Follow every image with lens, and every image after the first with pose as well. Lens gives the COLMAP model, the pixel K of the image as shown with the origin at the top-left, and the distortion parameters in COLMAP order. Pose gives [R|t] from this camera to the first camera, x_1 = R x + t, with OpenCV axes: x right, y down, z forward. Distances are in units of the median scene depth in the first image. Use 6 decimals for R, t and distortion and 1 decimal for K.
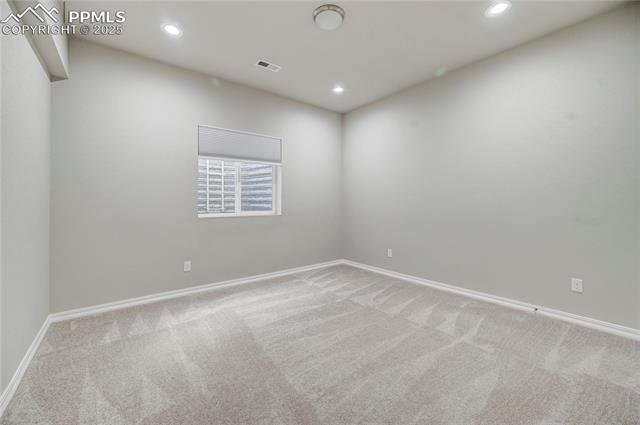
lens RADIAL K [[263.8, 0, 319.7], [0, 263.8, 204.6], [0, 0, 1]] dist [-0.001121, -0.000175]
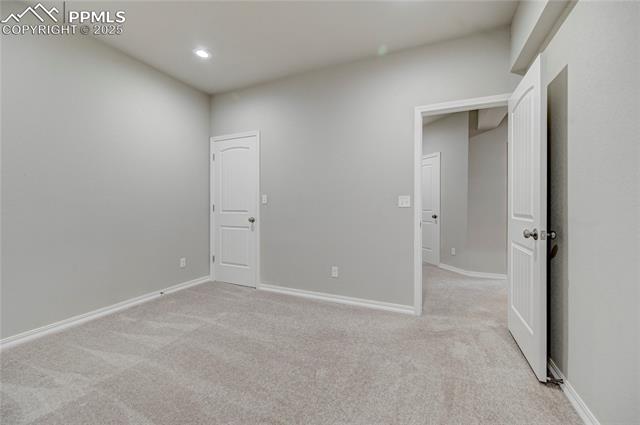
lens RADIAL K [[263.8, 0, 319.7], [0, 263.8, 204.6], [0, 0, 1]] dist [-0.001121, -0.000175]
pose [[-0.468759, -0.002347, 0.883323, -0.740063], [-0.001685, 0.999997, 0.001763, -0.027269], [-0.883324, -0.000662, -0.468762, 1.083557]]
